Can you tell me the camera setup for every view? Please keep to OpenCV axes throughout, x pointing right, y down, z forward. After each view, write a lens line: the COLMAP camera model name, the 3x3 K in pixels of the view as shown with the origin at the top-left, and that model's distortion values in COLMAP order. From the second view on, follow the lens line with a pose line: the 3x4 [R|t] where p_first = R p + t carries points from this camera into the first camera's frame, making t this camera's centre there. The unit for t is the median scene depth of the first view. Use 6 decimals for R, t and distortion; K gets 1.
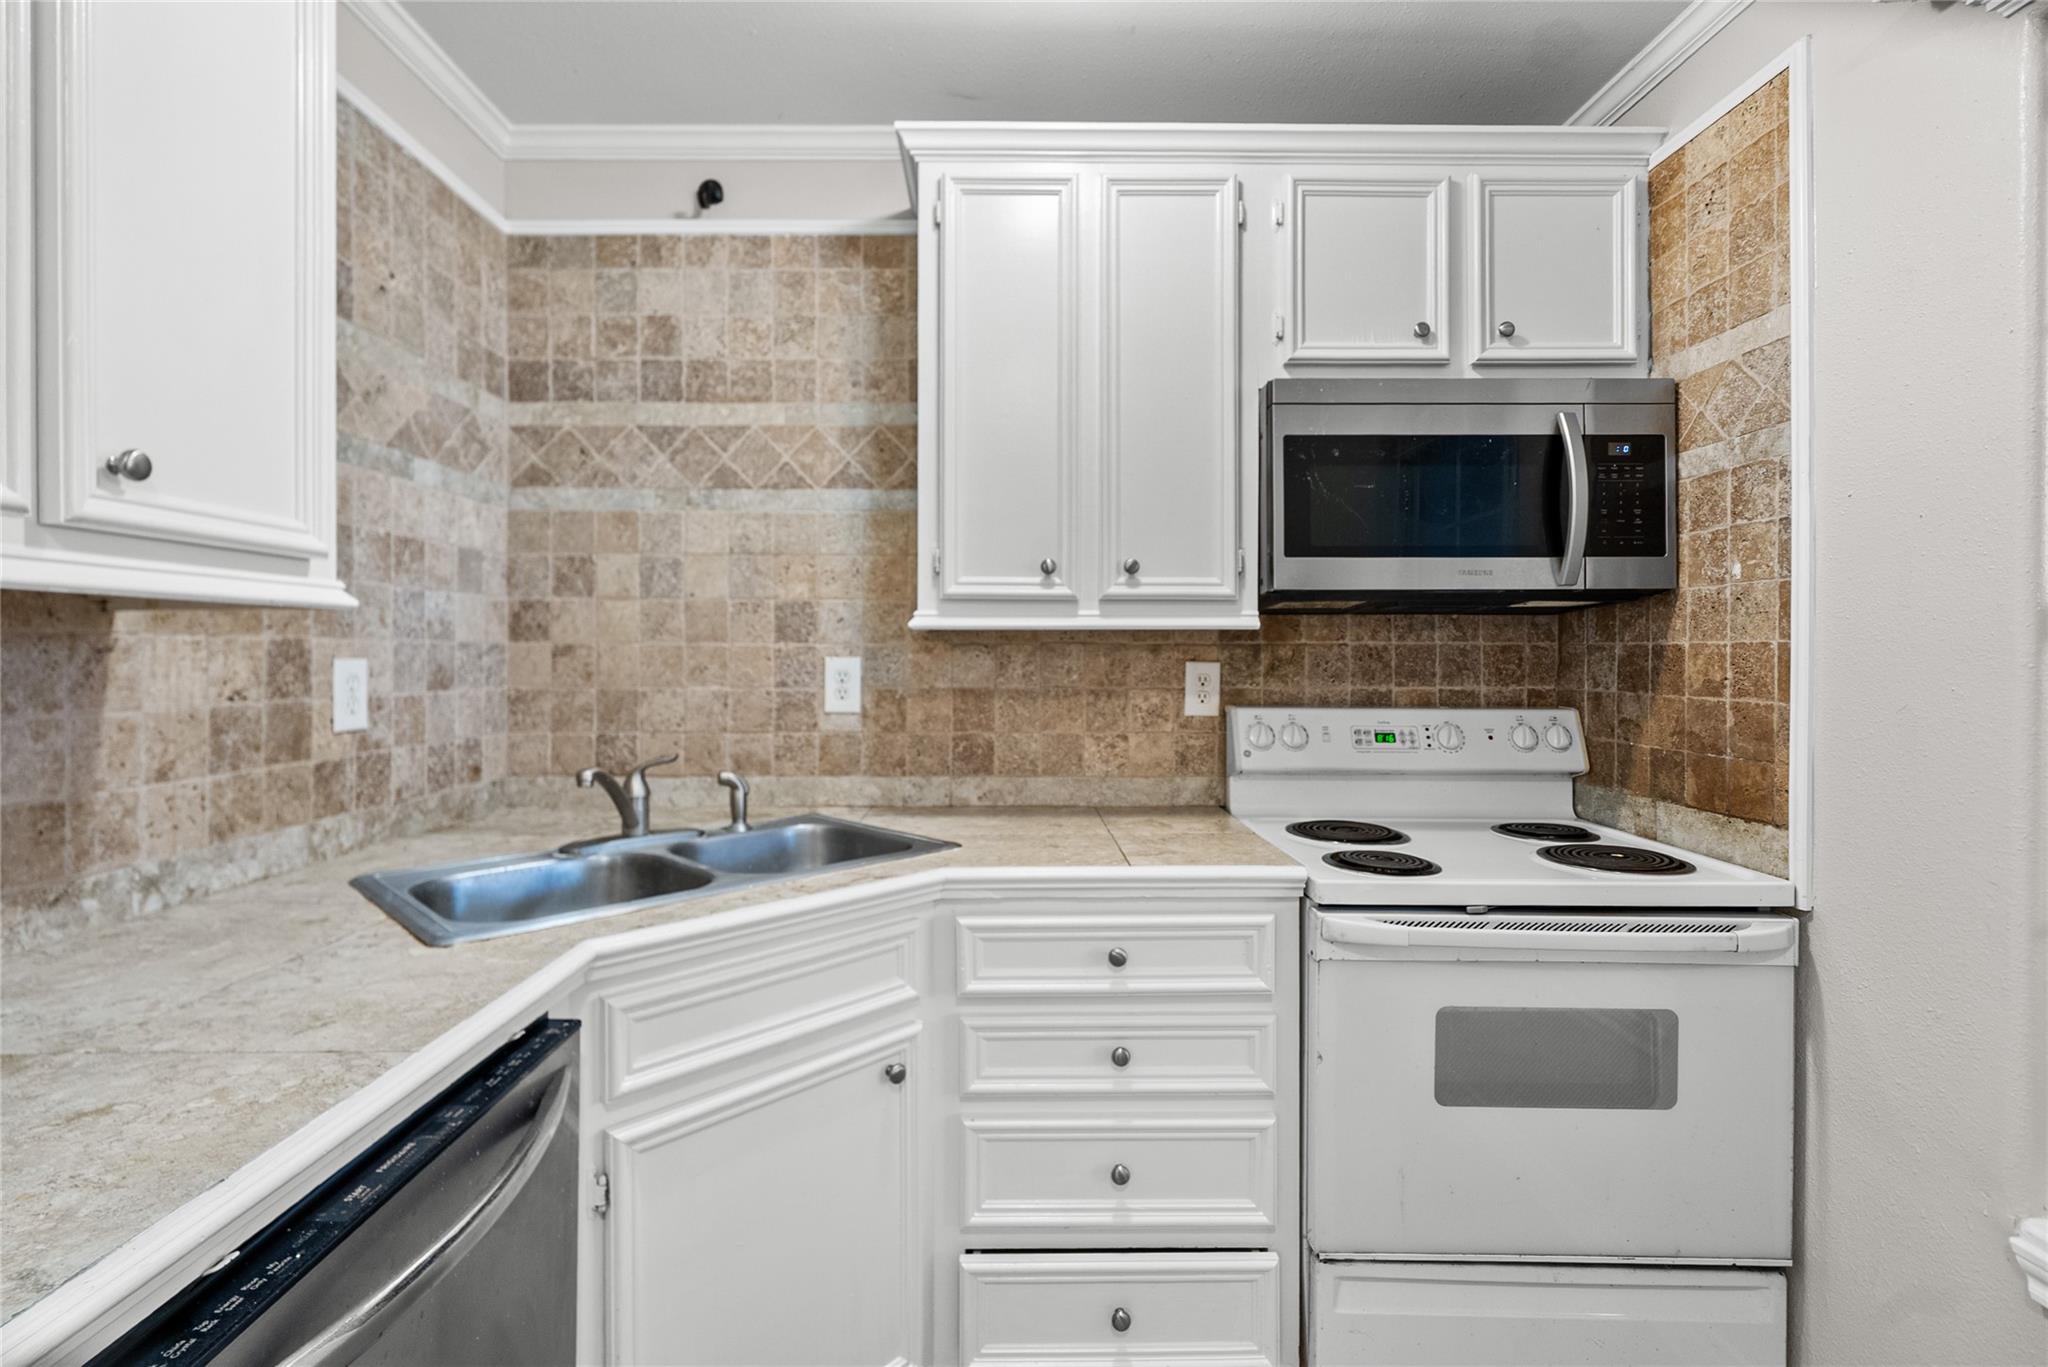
lens RADIAL K [[947.0, 0, 1014.4], [0, 947.0, 652.4], [0, 0, 1]] dist [0.000441, 0.003454]
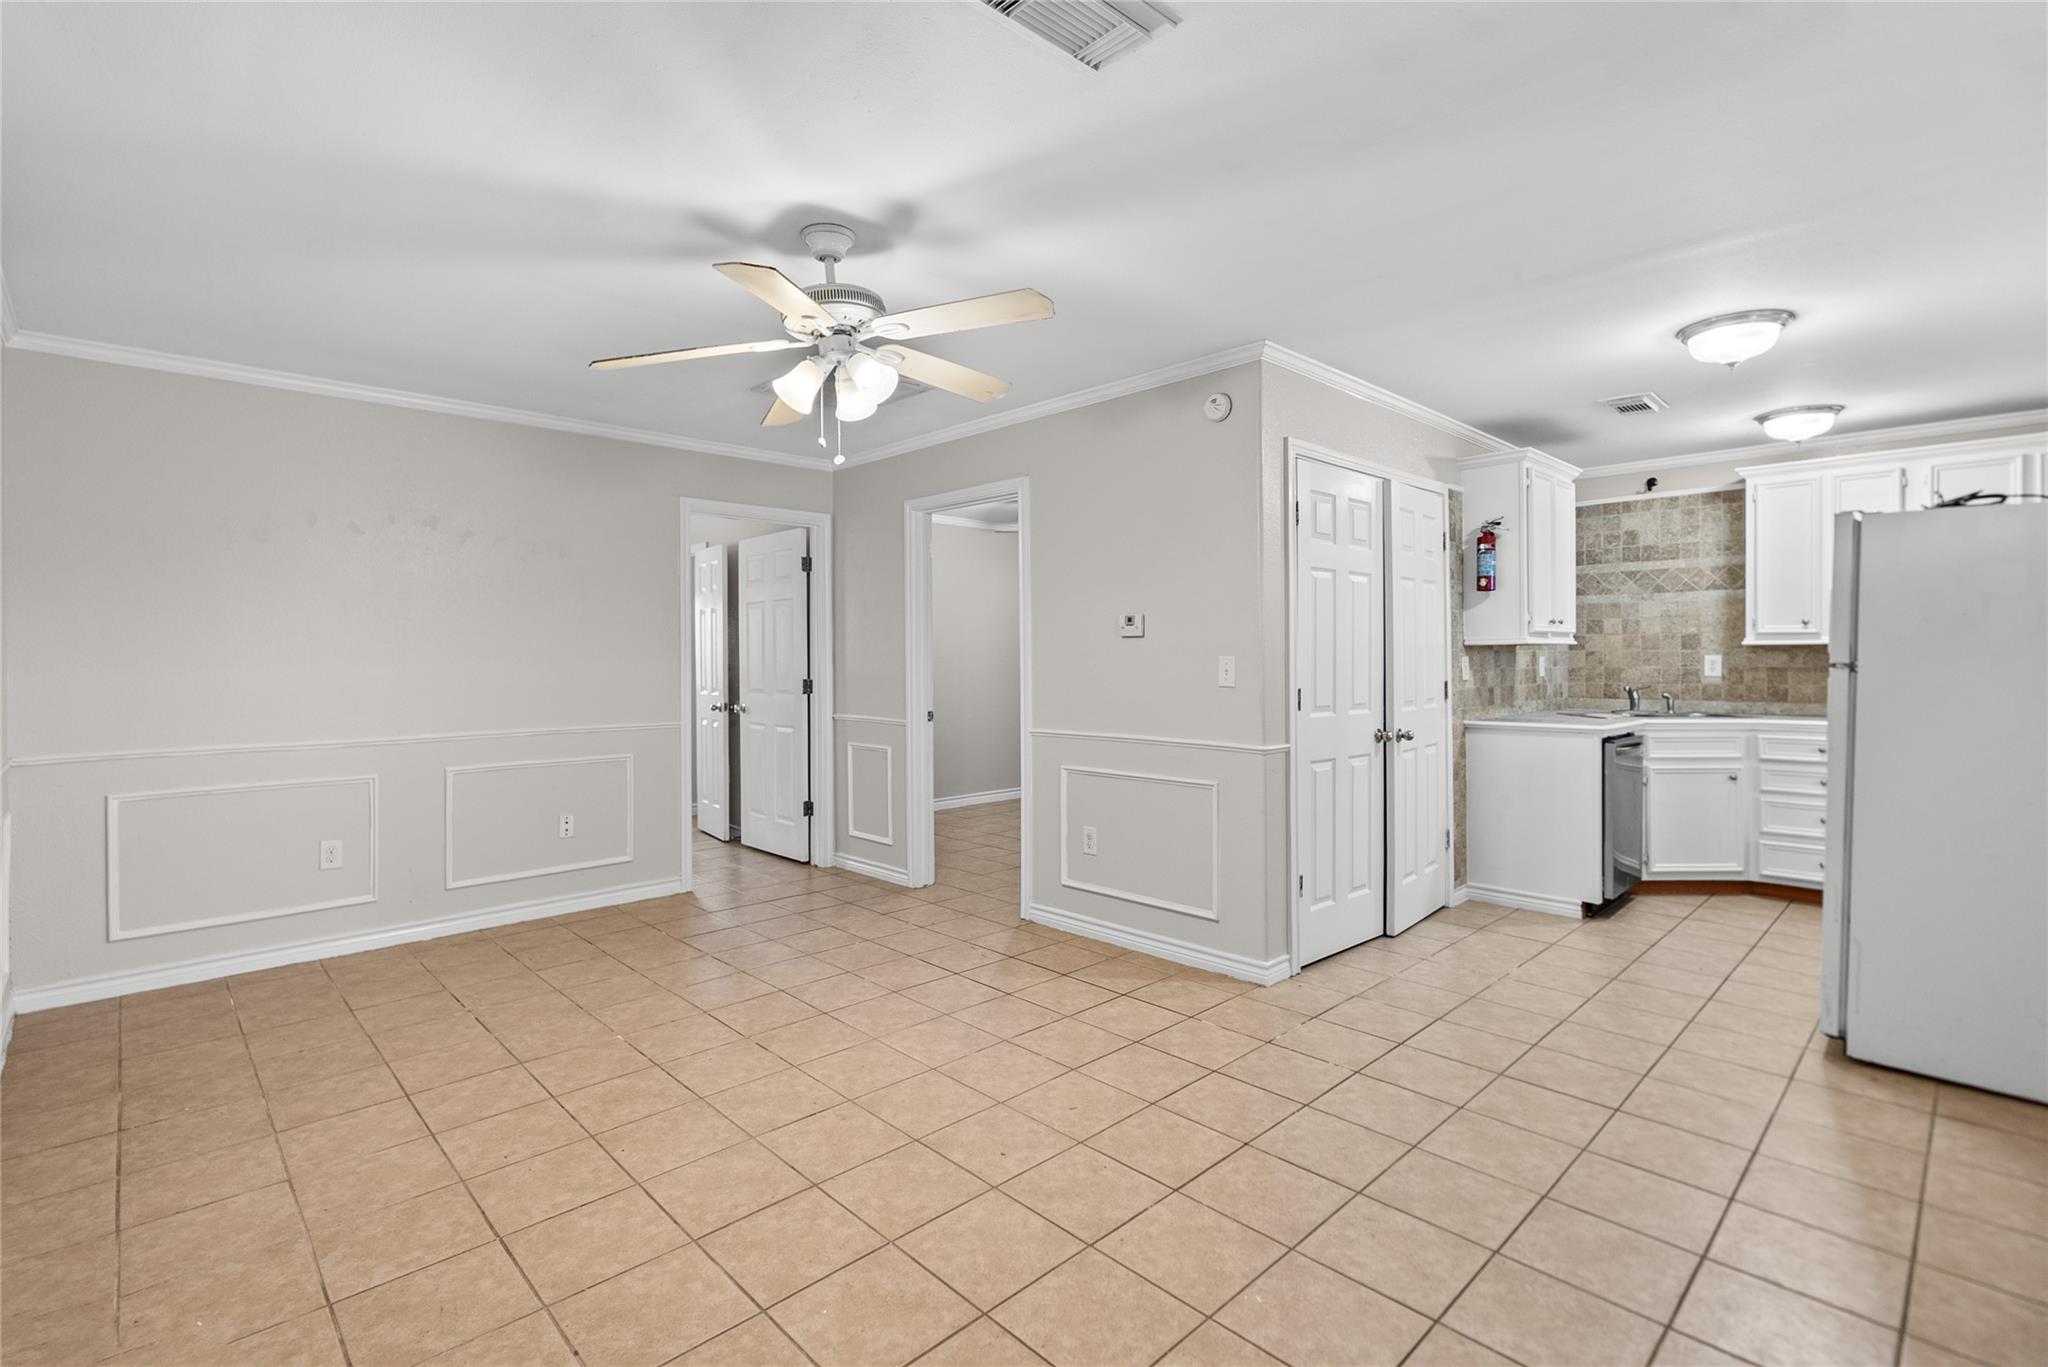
lens RADIAL K [[947.0, 0, 1008.5], [0, 947.0, 664.1], [0, 0, 1]] dist [0.000441, 0.003454]
pose [[0.686382, -0.000125, -0.727241, 0.384758], [0.010021, 0.999907, 0.009286, -0.013870], [0.727172, -0.013662, 0.686319, -2.193244]]
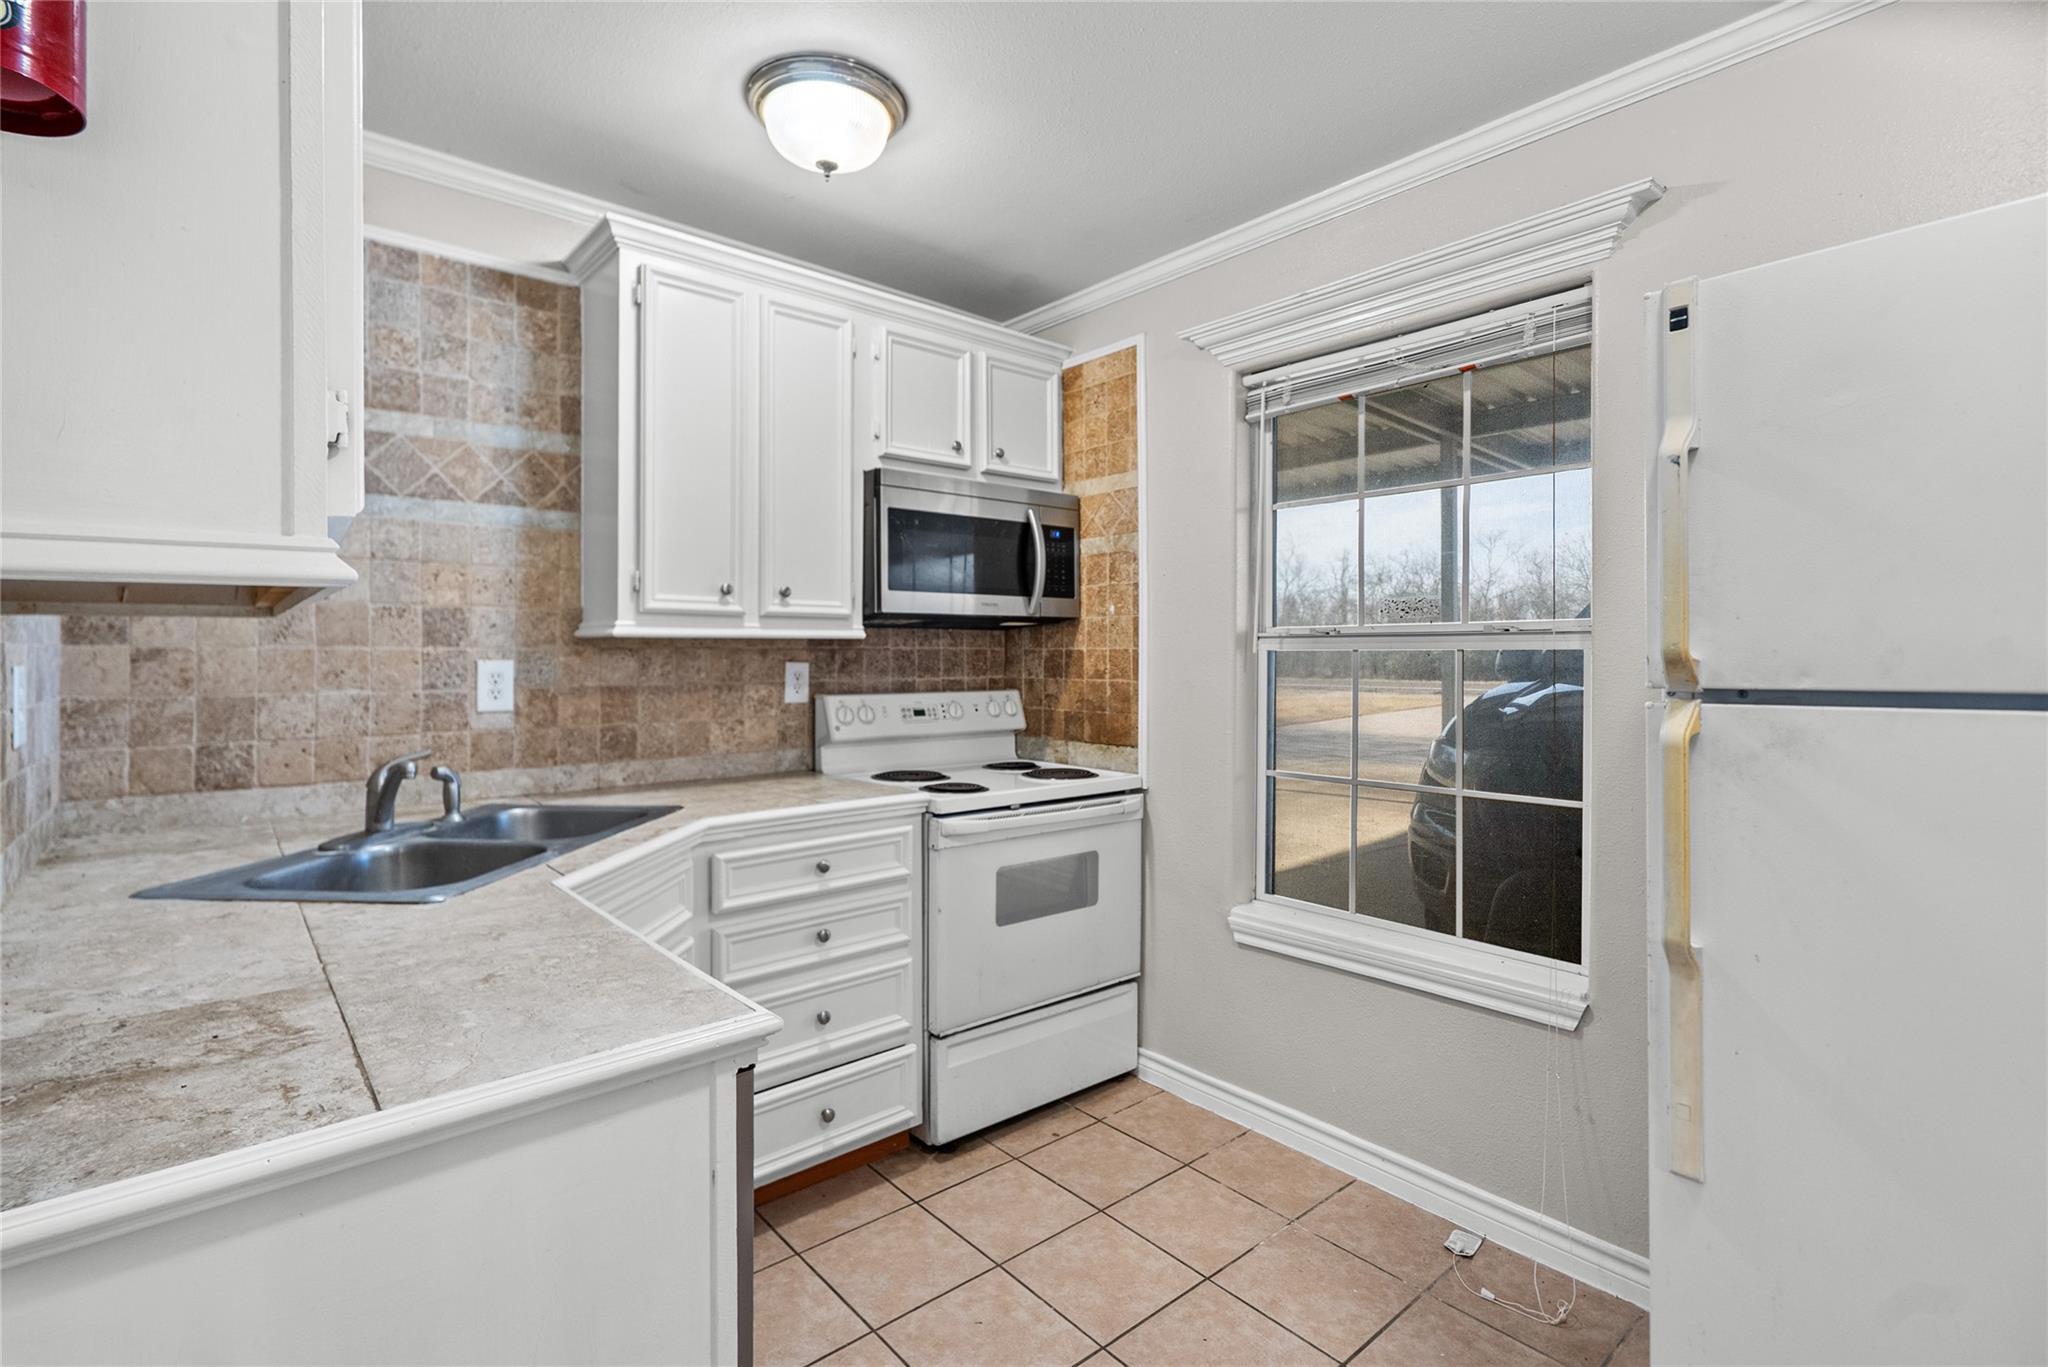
lens RADIAL K [[947.0, 0, 1000.9], [0, 947.0, 655.7], [0, 0, 1]] dist [0.000441, 0.003454]
pose [[0.770562, -0.003340, 0.637356, -0.428403], [0.001276, 0.999992, 0.003698, -0.003456], [-0.637364, -0.002036, 0.770561, -0.202048]]
